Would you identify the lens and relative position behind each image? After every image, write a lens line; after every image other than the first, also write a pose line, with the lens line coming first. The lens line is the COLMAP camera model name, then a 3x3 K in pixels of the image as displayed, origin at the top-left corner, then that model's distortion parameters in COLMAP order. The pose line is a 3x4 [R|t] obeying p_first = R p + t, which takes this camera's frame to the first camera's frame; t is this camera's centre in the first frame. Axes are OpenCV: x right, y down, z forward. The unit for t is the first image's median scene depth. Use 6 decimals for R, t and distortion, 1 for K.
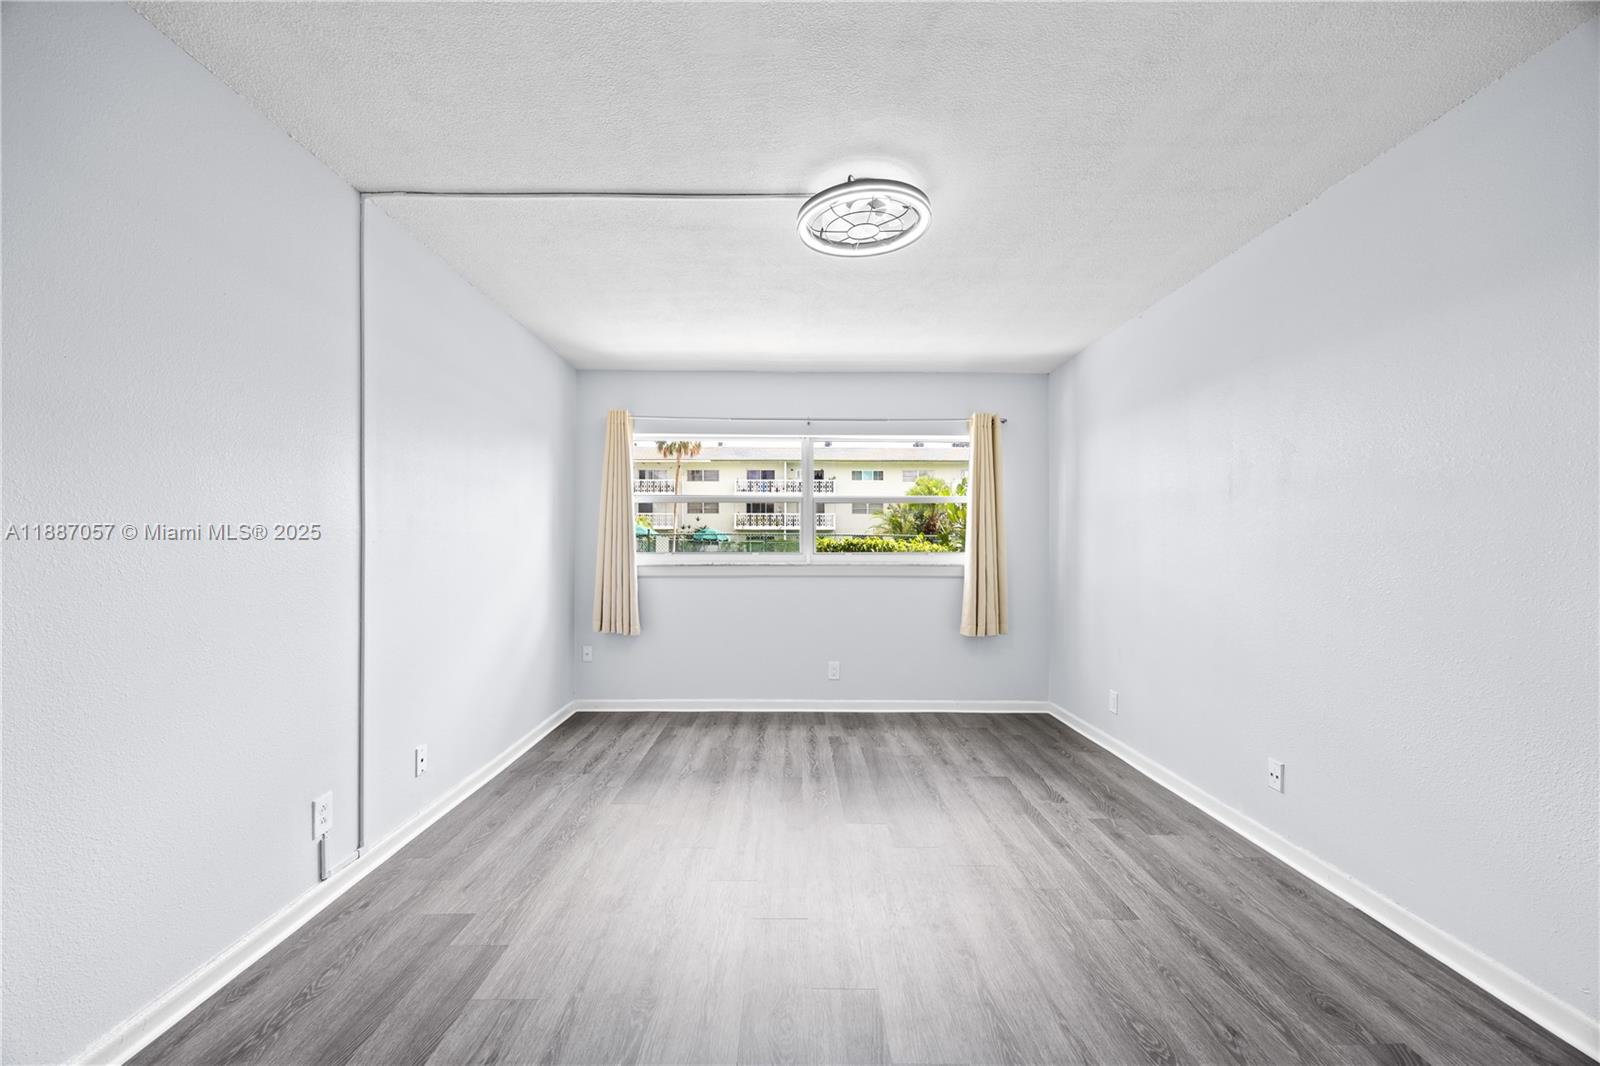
lens RADIAL K [[607.6, 0, 796.4], [0, 607.6, 538.4], [0, 0, 1]] dist [-0.007161, 0.001023]
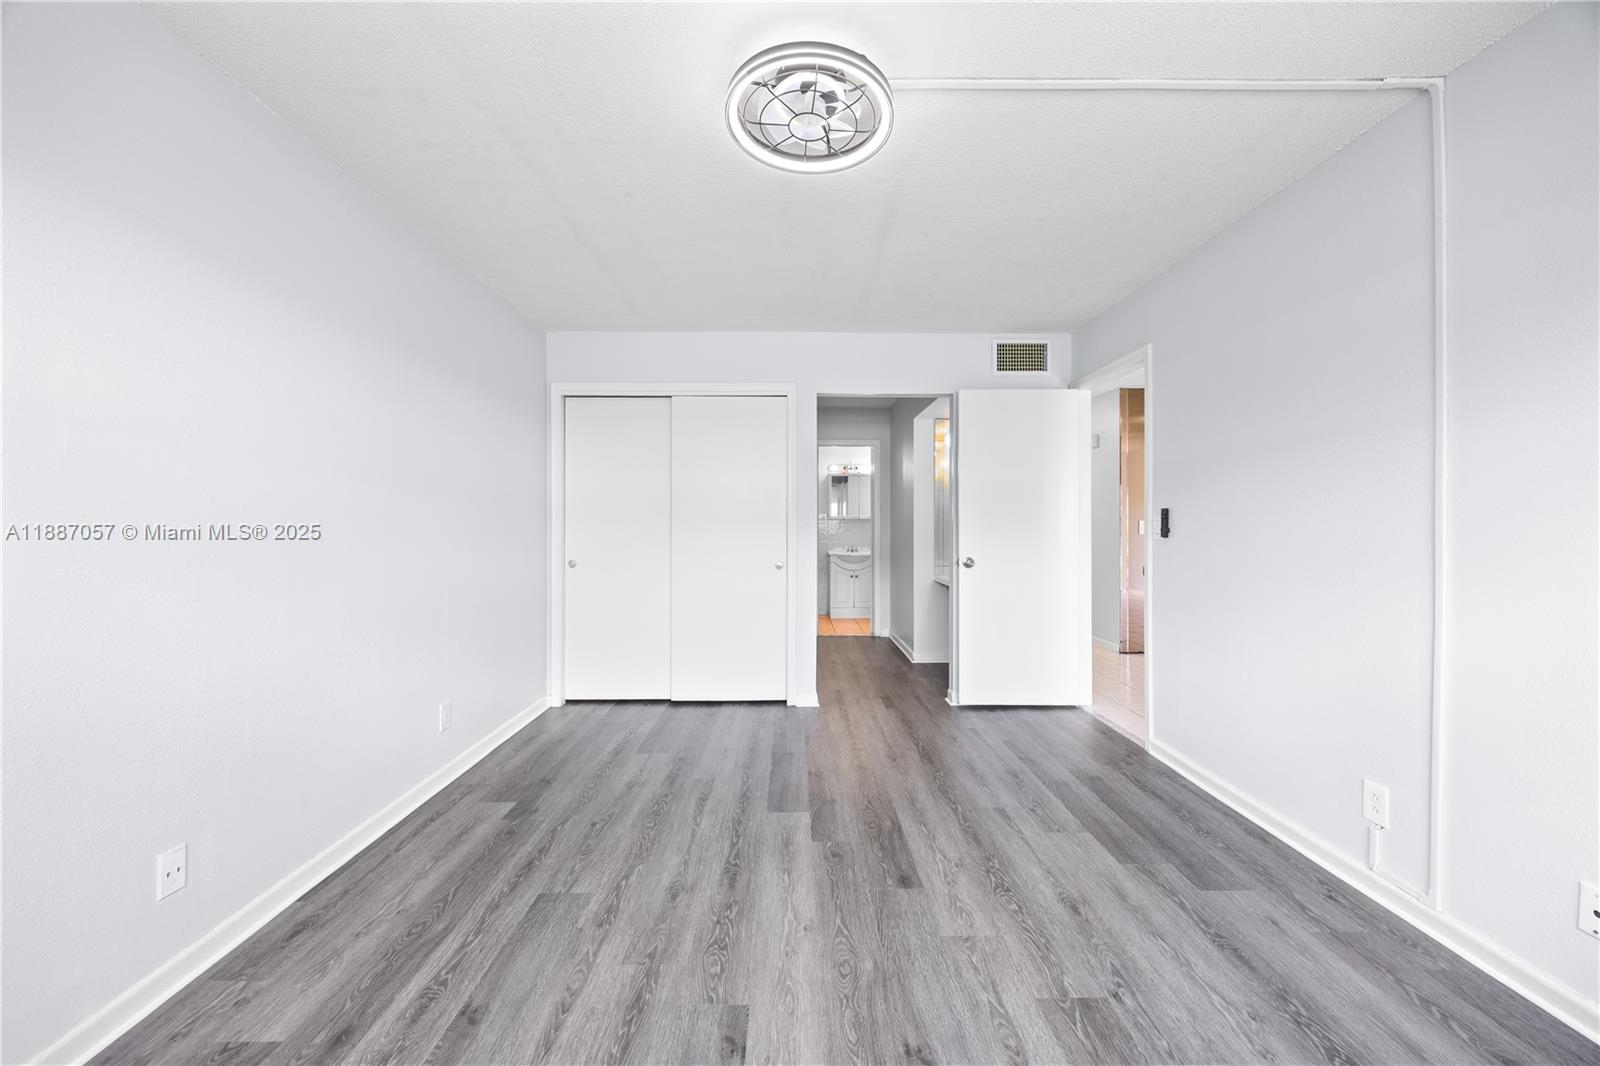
lens RADIAL K [[607.6, 0, 798.2], [0, 607.6, 528.0], [0, 0, 1]] dist [-0.007161, 0.001023]
pose [[-0.999997, -0.002259, -0.001362, 0.071845], [-0.002253, 0.999985, -0.004901, 0.013500], [0.001373, -0.004898, -0.999987, 1.023436]]
